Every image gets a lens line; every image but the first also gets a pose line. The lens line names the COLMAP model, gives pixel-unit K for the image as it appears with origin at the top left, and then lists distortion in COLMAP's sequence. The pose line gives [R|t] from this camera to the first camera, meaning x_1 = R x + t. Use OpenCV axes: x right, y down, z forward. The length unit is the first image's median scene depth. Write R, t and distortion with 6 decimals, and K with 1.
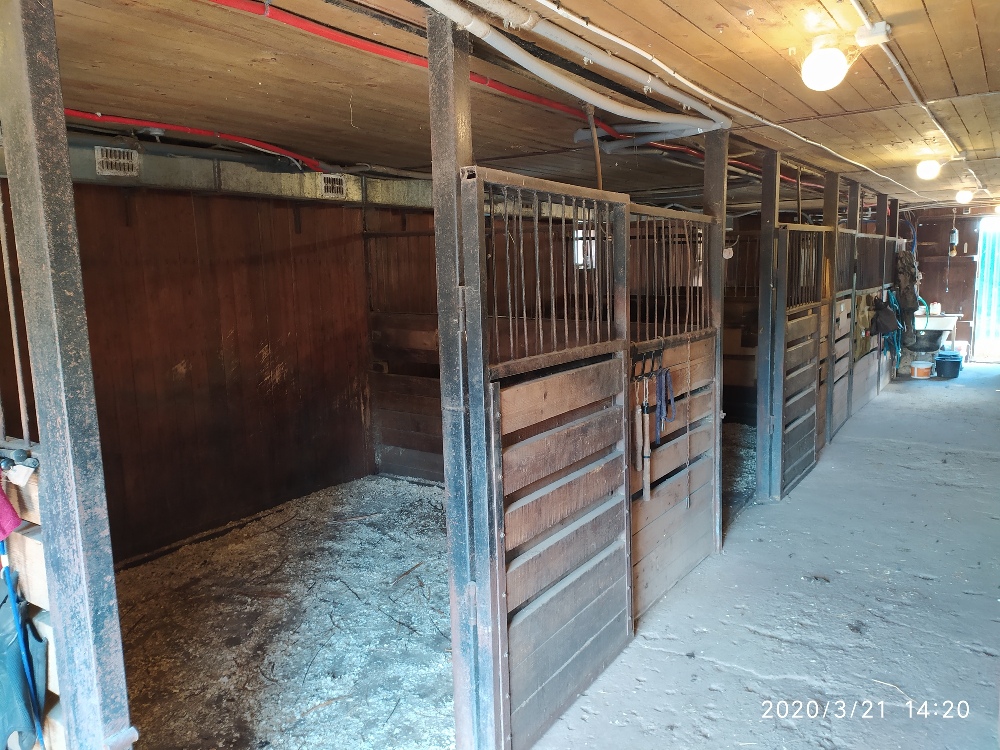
lens RADIAL K [[740.8, 0, 498.9], [0, 740.8, 374.5], [0, 0, 1]] dist [-0.001984, -0.000777]
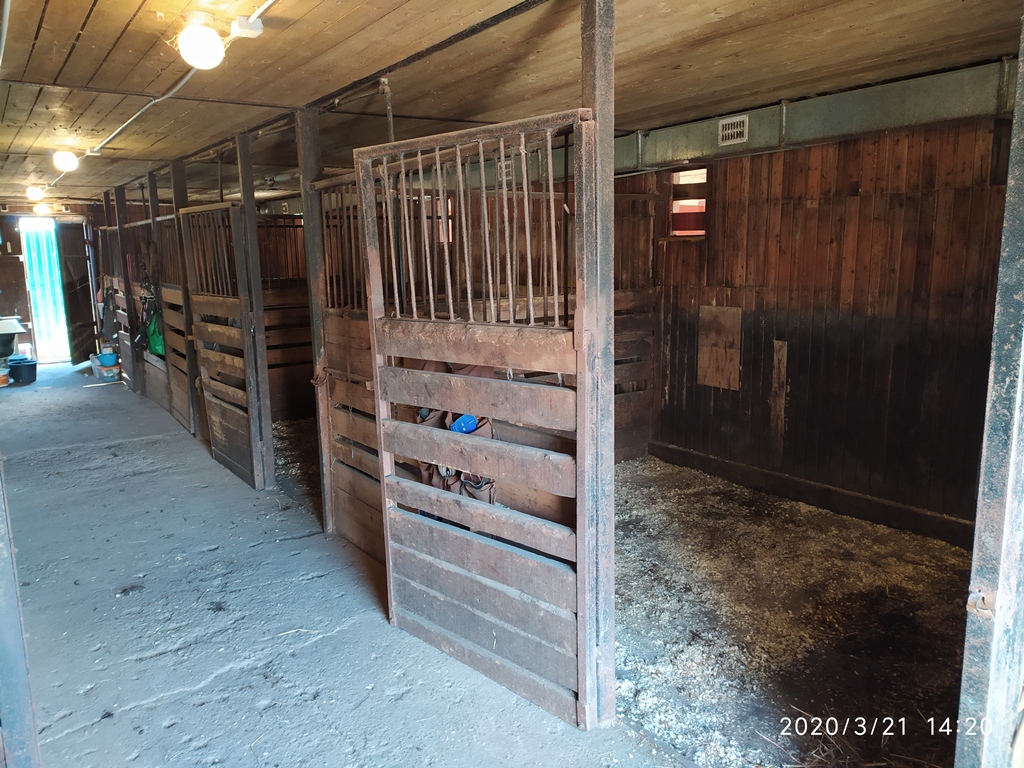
lens RADIAL K [[758.6, 0, 509.8], [0, 758.6, 386.3], [0, 0, 1]] dist [-0.001984, -0.000777]
pose [[0.339529, -0.146486, 0.929119, -0.294619], [0.142127, 0.984446, 0.103272, -0.009841], [-0.929796, 0.096989, 0.355068, 0.212497]]
